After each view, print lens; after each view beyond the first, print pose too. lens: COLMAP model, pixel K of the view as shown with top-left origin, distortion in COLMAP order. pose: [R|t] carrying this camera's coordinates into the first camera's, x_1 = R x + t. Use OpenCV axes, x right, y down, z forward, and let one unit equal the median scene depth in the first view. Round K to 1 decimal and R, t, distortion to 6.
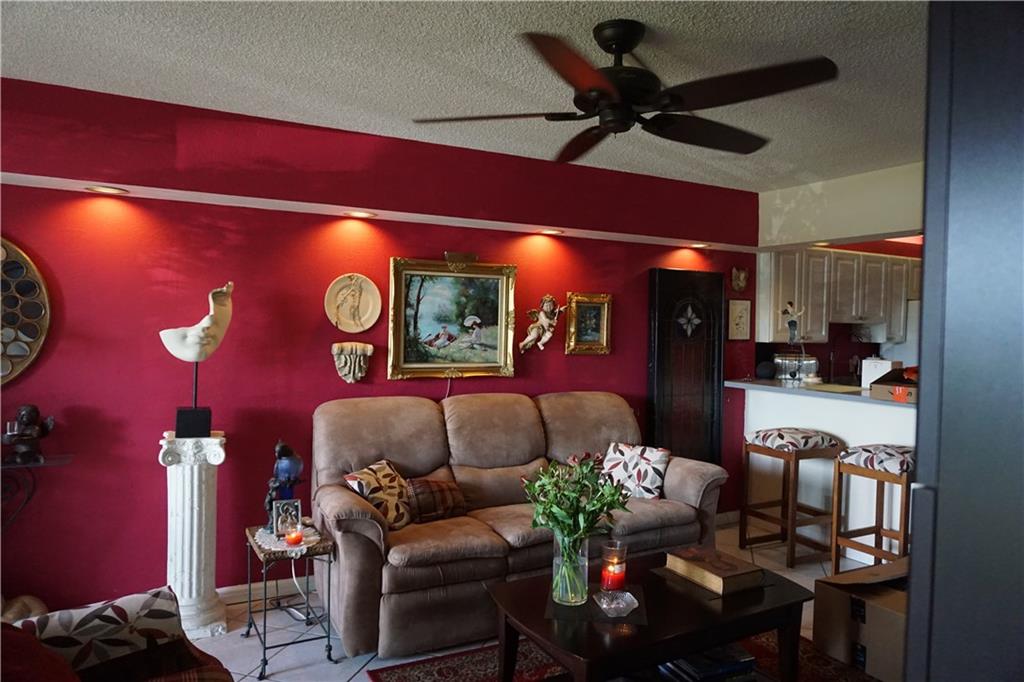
lens RADIAL K [[682.2, 0, 514.2], [0, 682.2, 339.6], [0, 0, 1]] dist [-0.032168, 0.002476]
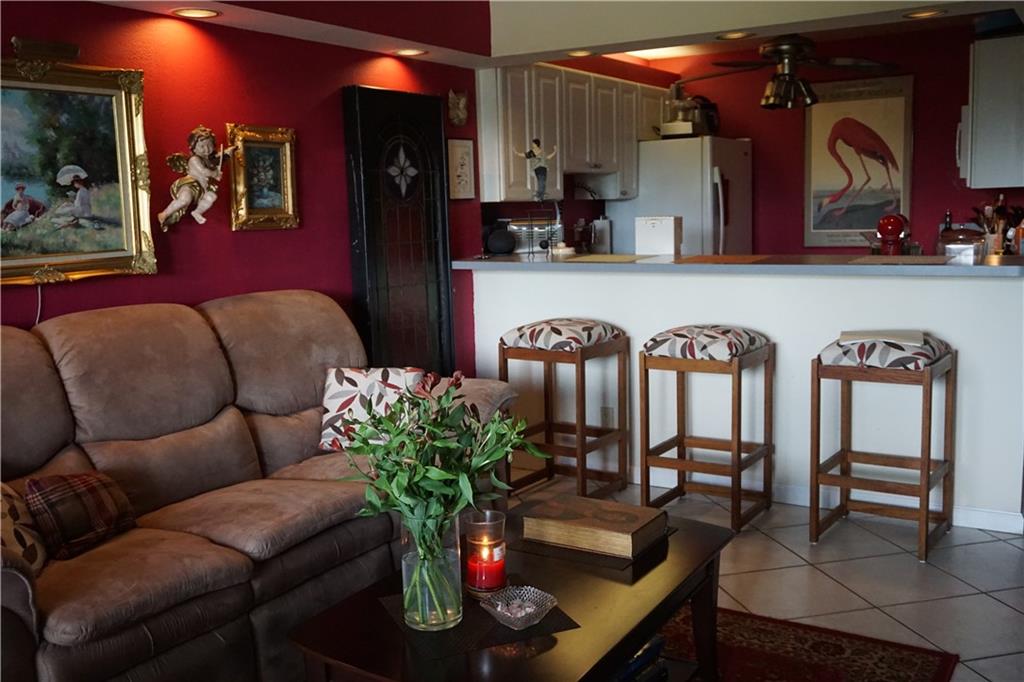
lens RADIAL K [[990.0, 0, 513.5], [0, 990.0, 342.4], [0, 0, 1]] dist [-0.007996, 0.000000]
pose [[0.857060, -0.109479, 0.503451, -0.166741], [0.049711, 0.990176, 0.130694, 0.018424], [-0.512813, -0.086986, 0.854082, 0.148455]]
